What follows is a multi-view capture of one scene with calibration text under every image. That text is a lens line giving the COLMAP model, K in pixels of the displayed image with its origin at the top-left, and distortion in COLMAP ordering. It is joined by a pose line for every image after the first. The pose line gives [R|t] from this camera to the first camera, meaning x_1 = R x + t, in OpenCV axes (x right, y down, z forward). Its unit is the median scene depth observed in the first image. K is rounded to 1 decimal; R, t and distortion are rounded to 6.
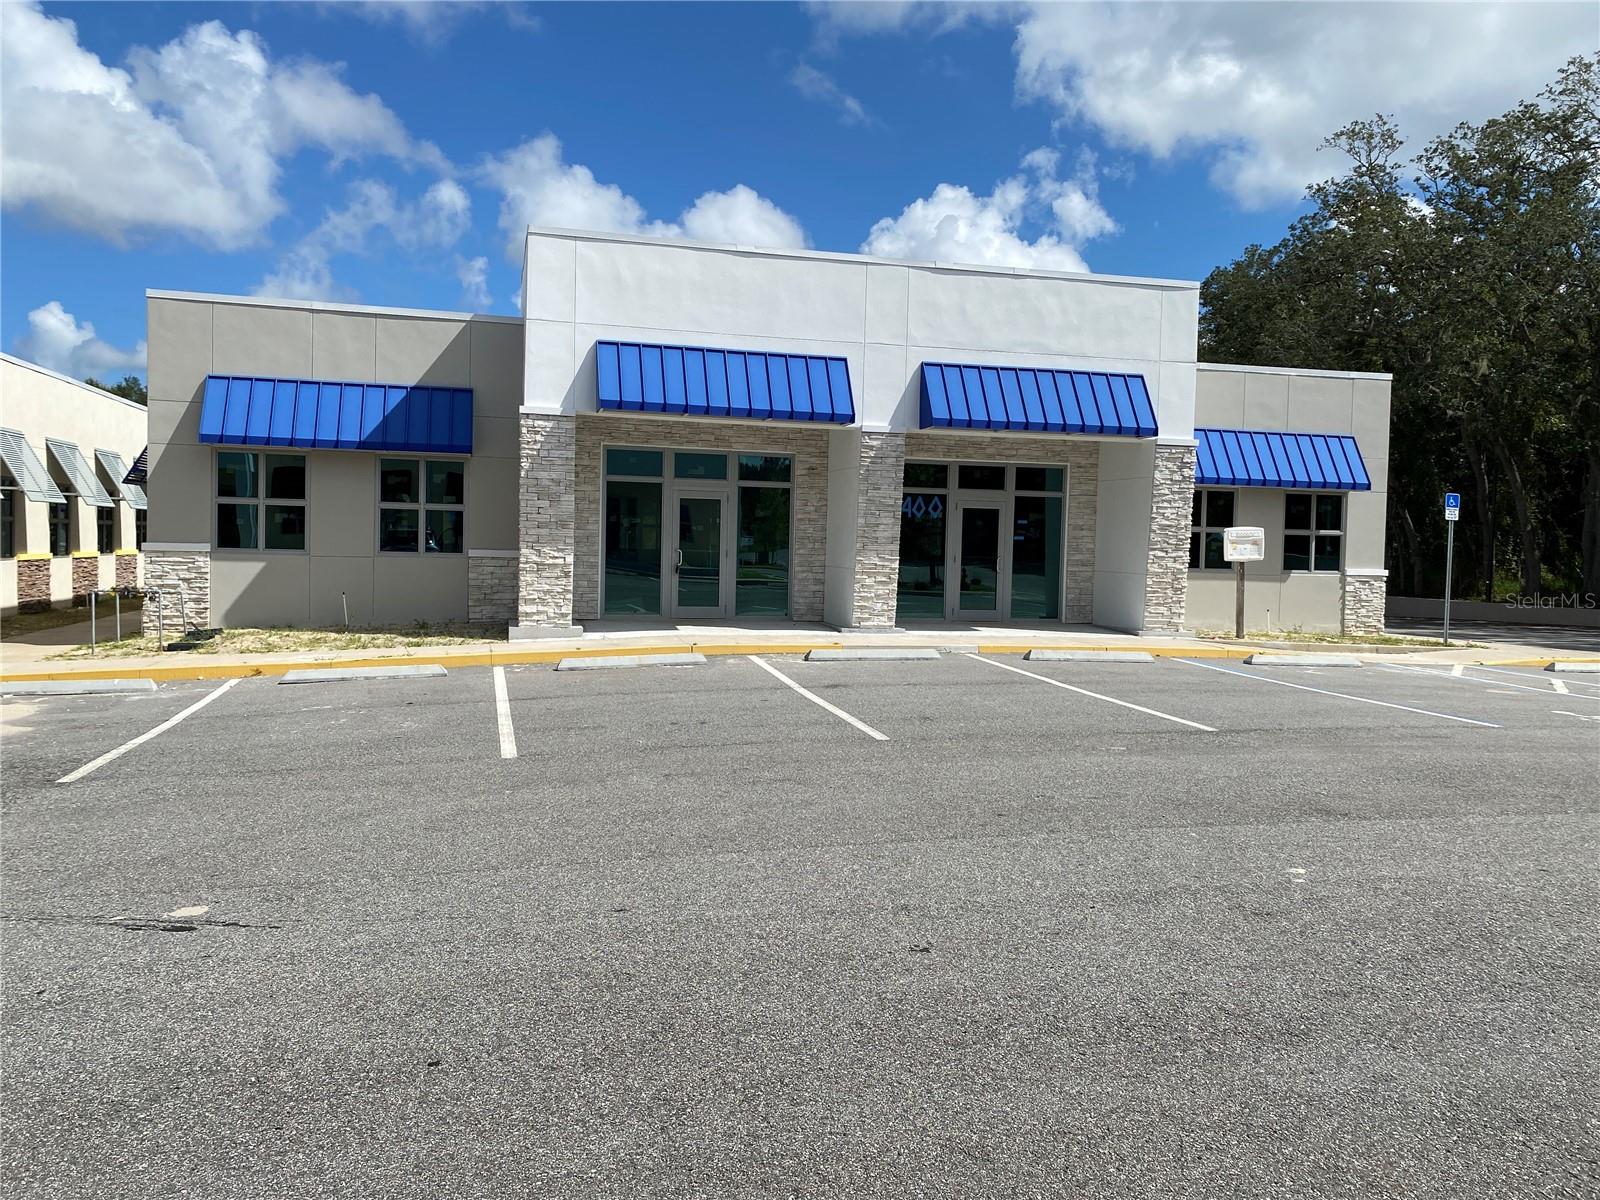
lens RADIAL K [[1207.1, 0, 795.3], [0, 1207.1, 596.2], [0, 0, 1]] dist [0.077676, -0.033787]
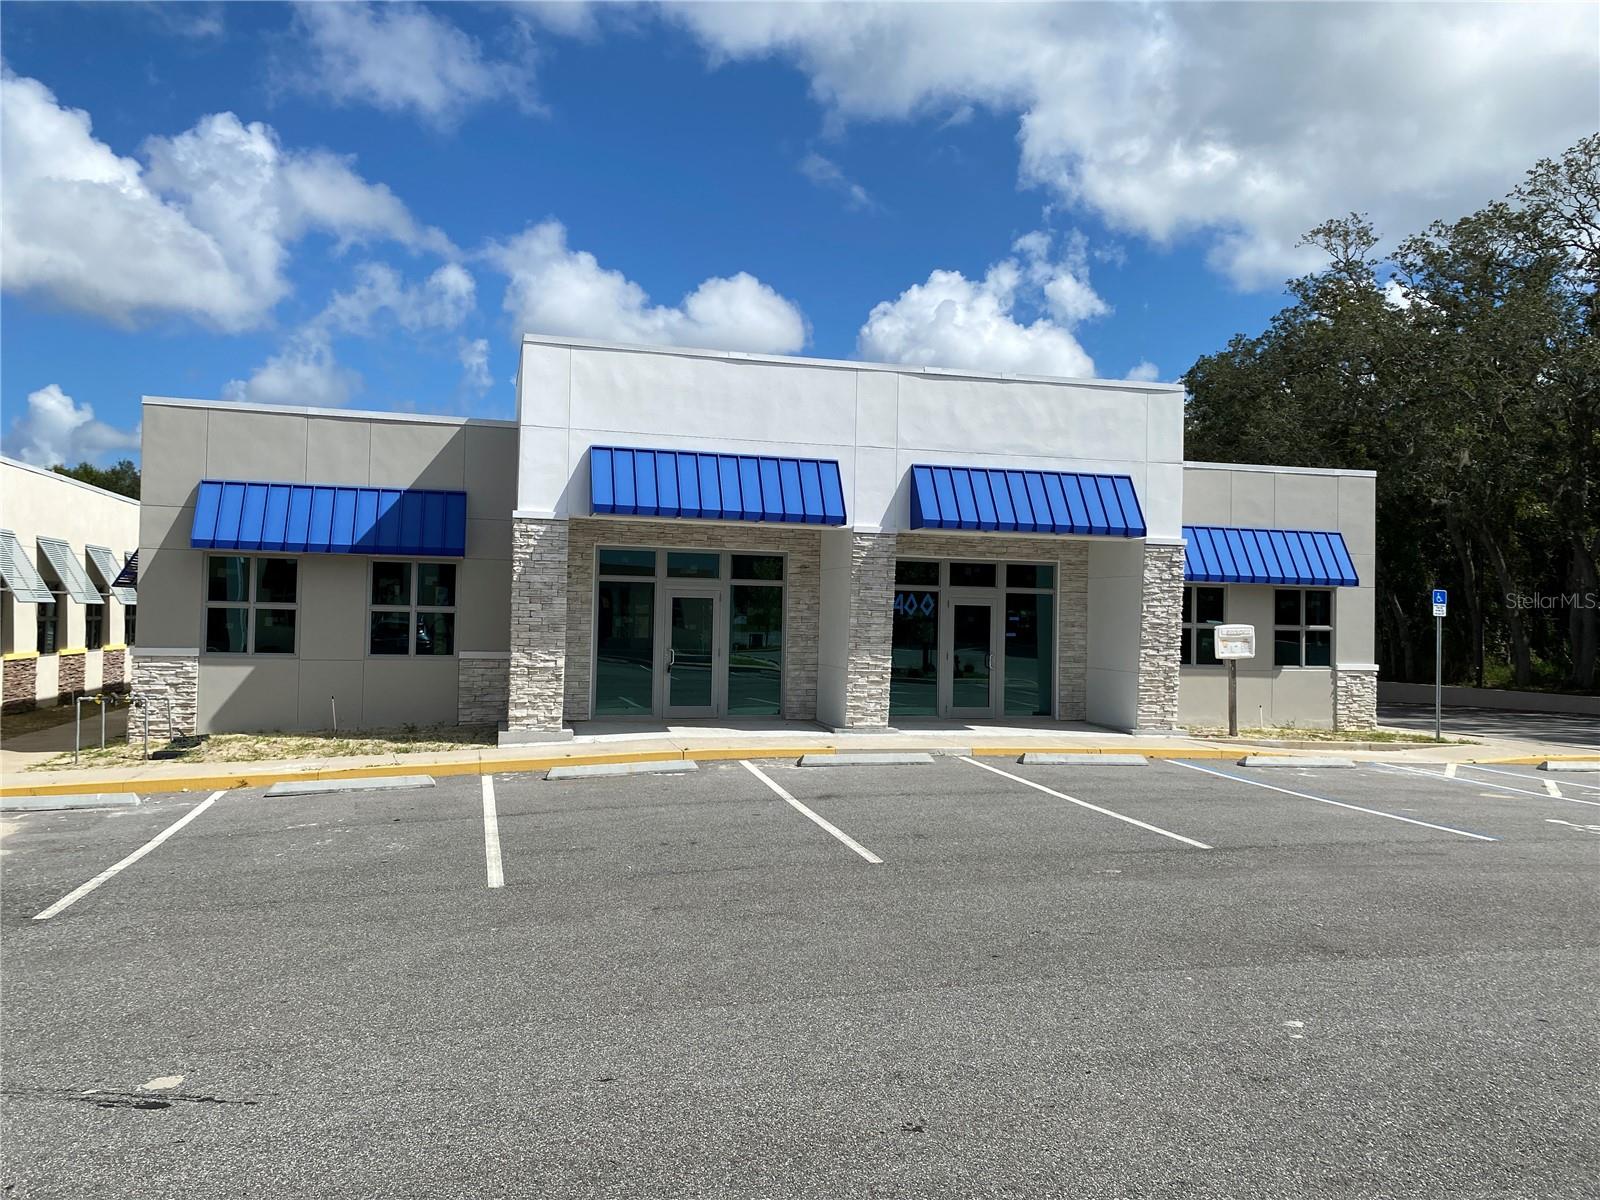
lens RADIAL K [[1210.0, 0, 800.0], [0, 1210.0, 600.0], [0, 0, 1]] dist [0.075555, -0.032146]
pose [[0.999952, -0.002822, 0.009370, 0.001003], [0.003362, 0.998302, -0.058160, -0.021251], [-0.009190, 0.058189, 0.998263, -0.002194]]
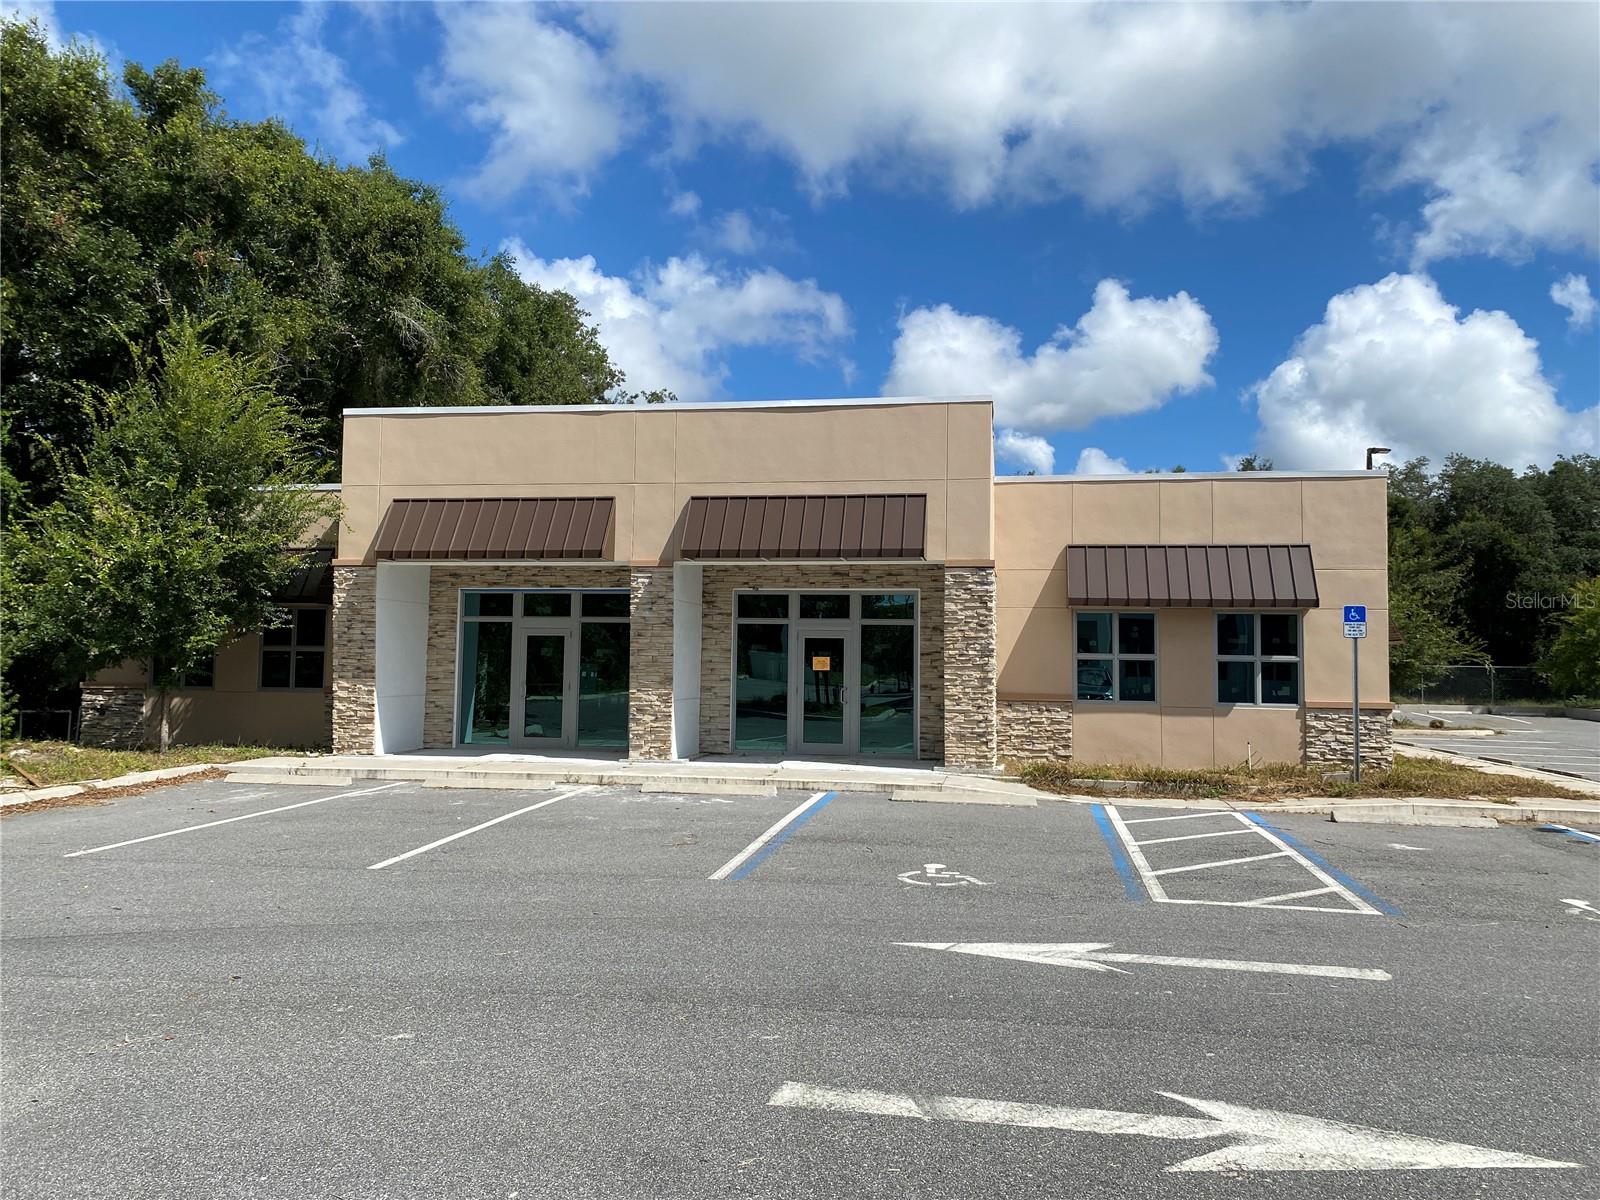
lens RADIAL K [[1210.0, 0, 800.0], [0, 1210.0, 600.0], [0, 0, 1]] dist [0.075555, -0.032146]
pose [[0.903253, -0.037914, -0.427430, 0.596812], [-0.011905, 0.993492, -0.113282, 0.008451], [0.428943, 0.107411, 0.896923, 0.123120]]
